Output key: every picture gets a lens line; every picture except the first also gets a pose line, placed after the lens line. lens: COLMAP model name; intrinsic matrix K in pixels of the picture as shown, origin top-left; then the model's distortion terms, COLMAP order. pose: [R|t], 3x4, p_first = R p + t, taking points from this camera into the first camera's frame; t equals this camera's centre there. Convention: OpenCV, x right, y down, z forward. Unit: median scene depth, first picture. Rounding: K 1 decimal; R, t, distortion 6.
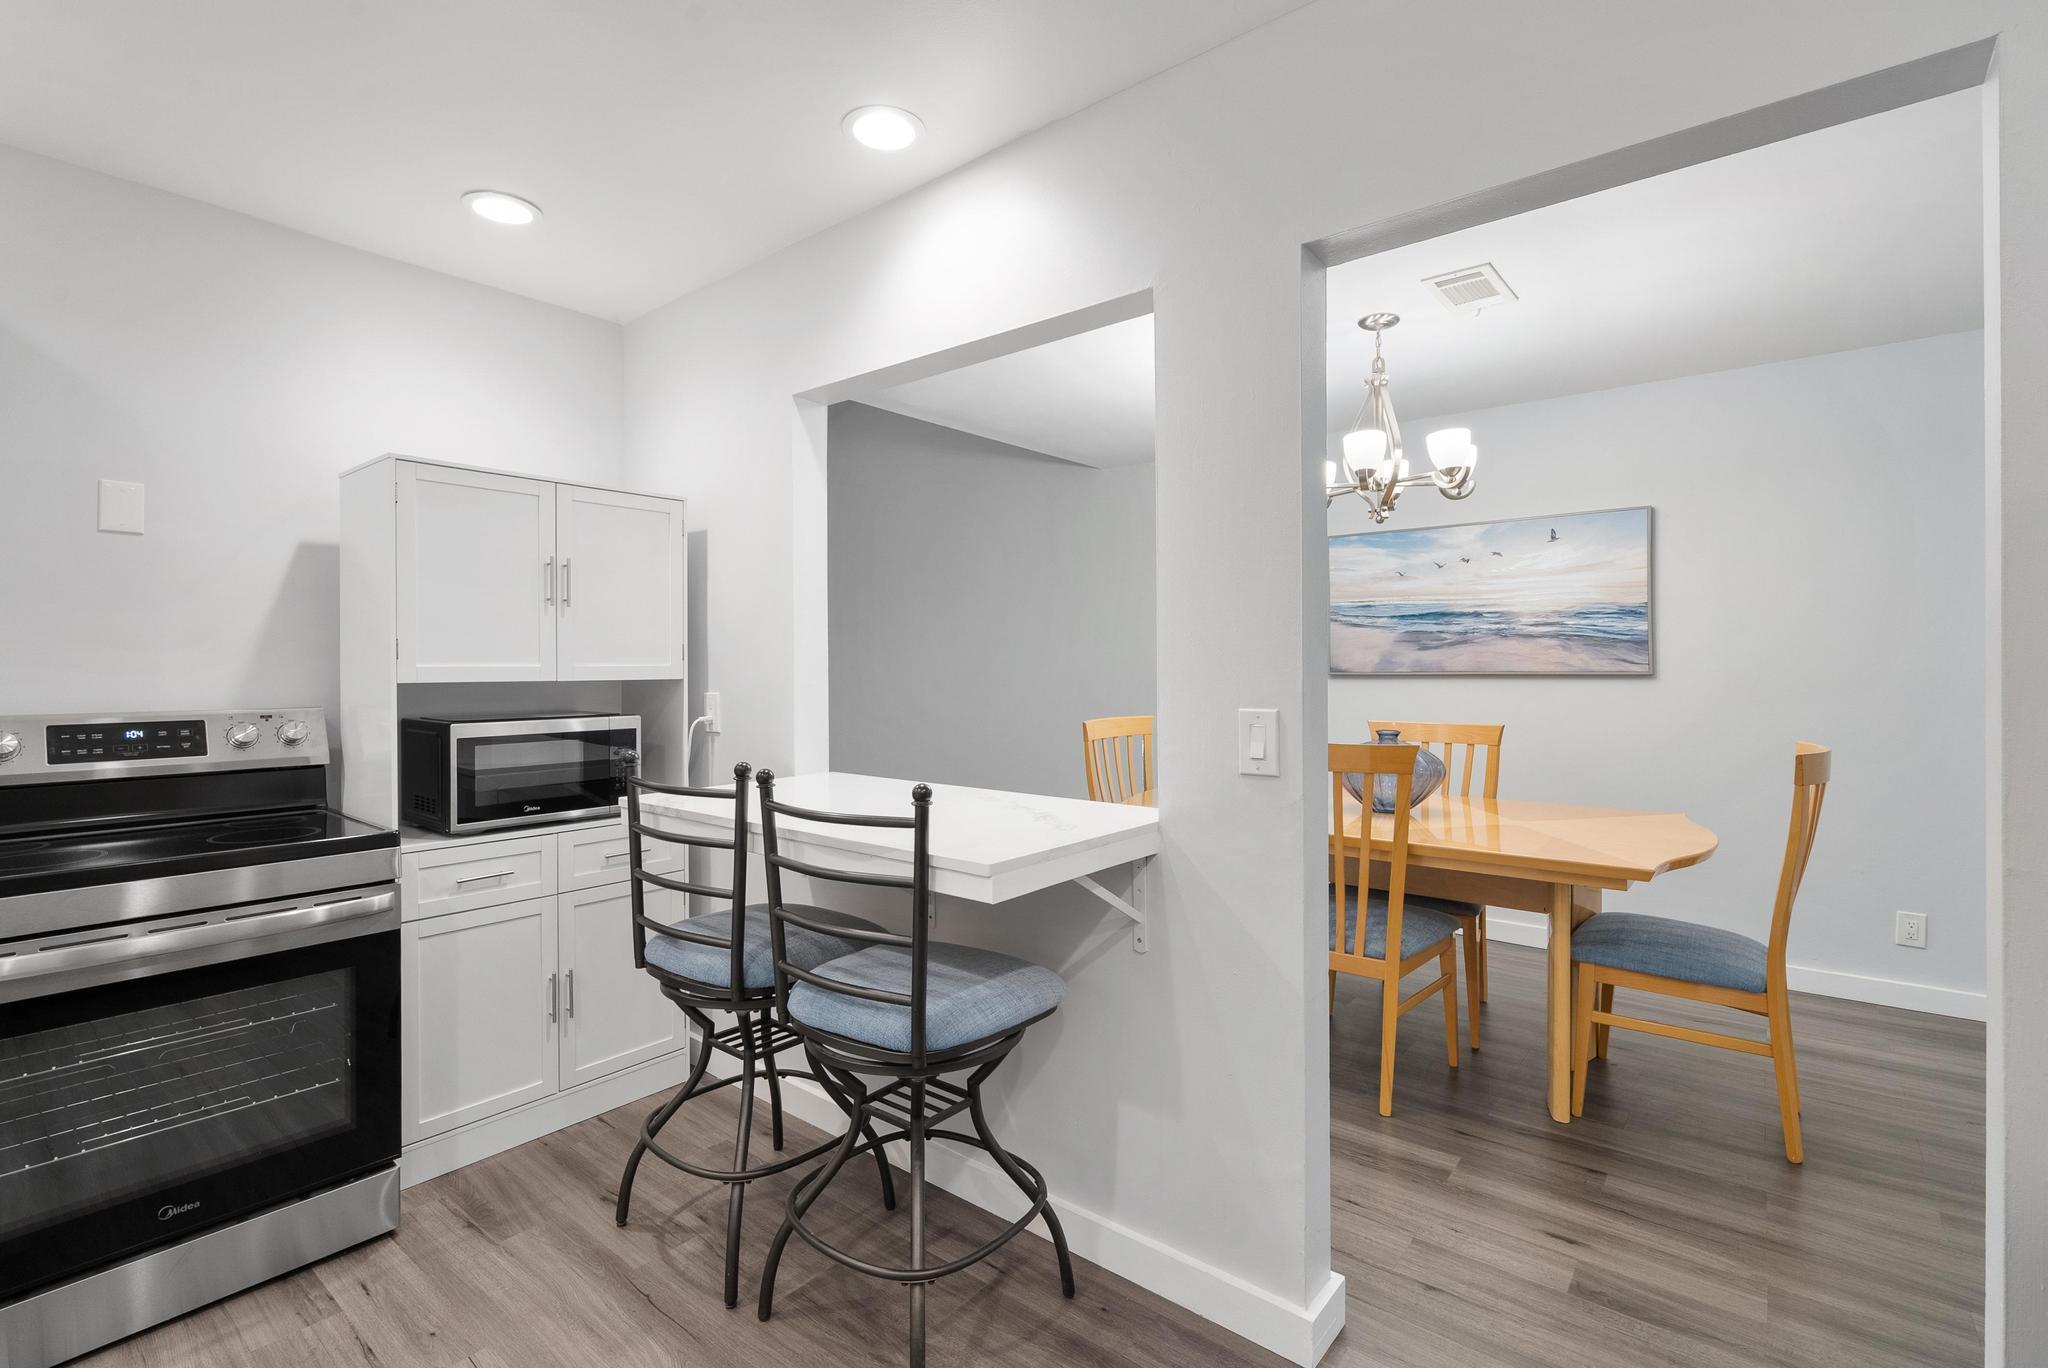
lens RADIAL K [[929.4, 0, 1029.0], [0, 929.4, 688.3], [0, 0, 1]] dist [-0.008675, 0.001924]
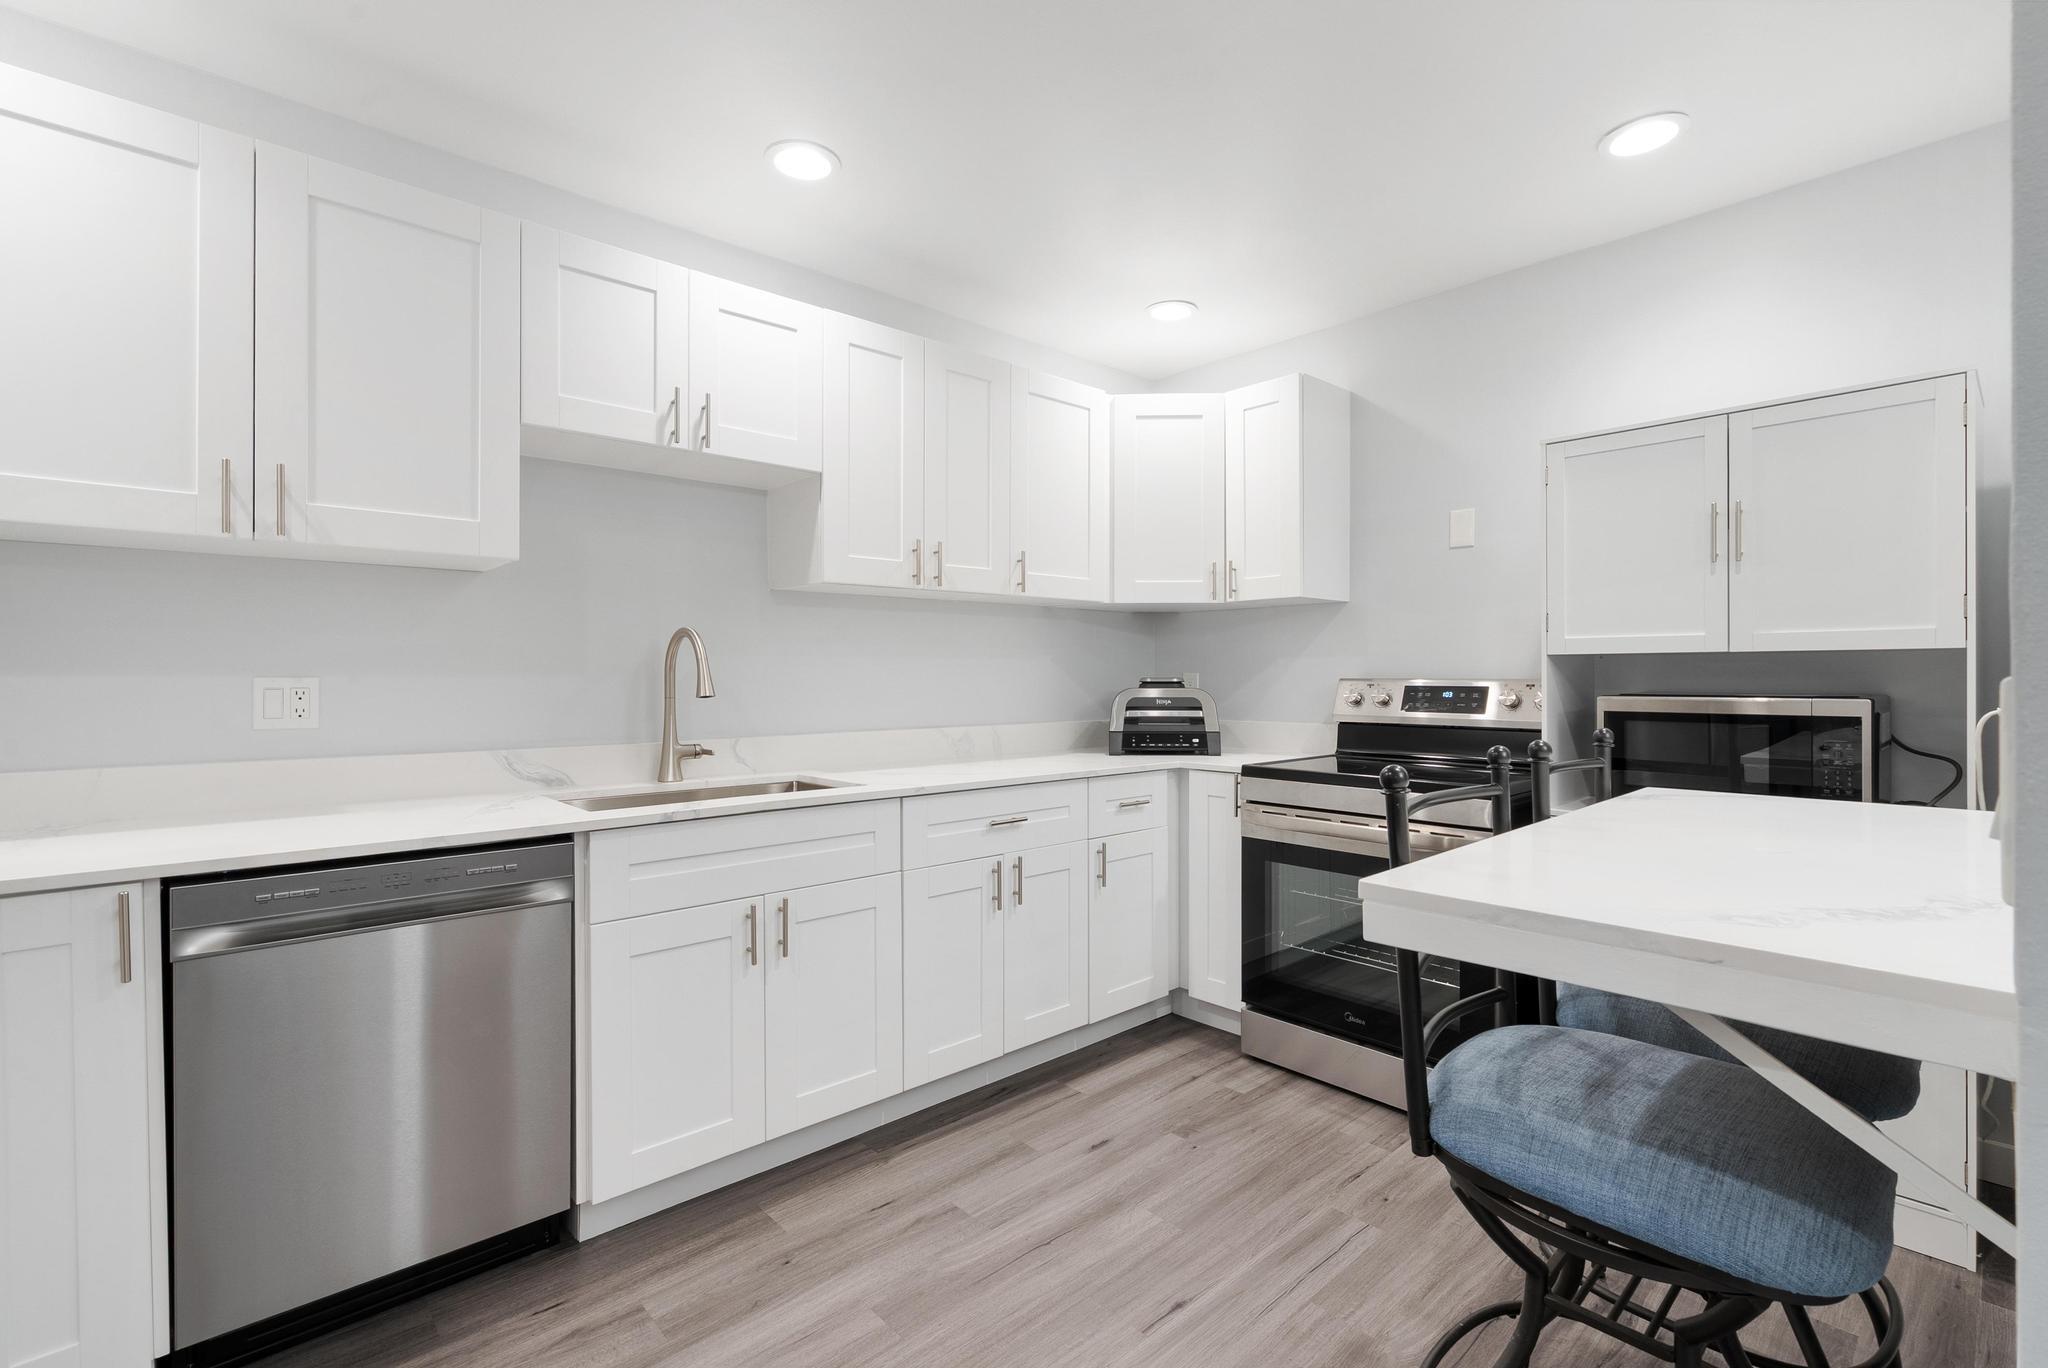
lens RADIAL K [[929.4, 0, 1013.7], [0, 929.4, 676.0], [0, 0, 1]] dist [-0.008675, 0.001924]
pose [[-0.176451, 0.006428, -0.984288, 0.258003], [-0.018193, 0.999787, 0.009791, 0.010640], [0.984141, 0.019634, -0.176297, 0.310721]]
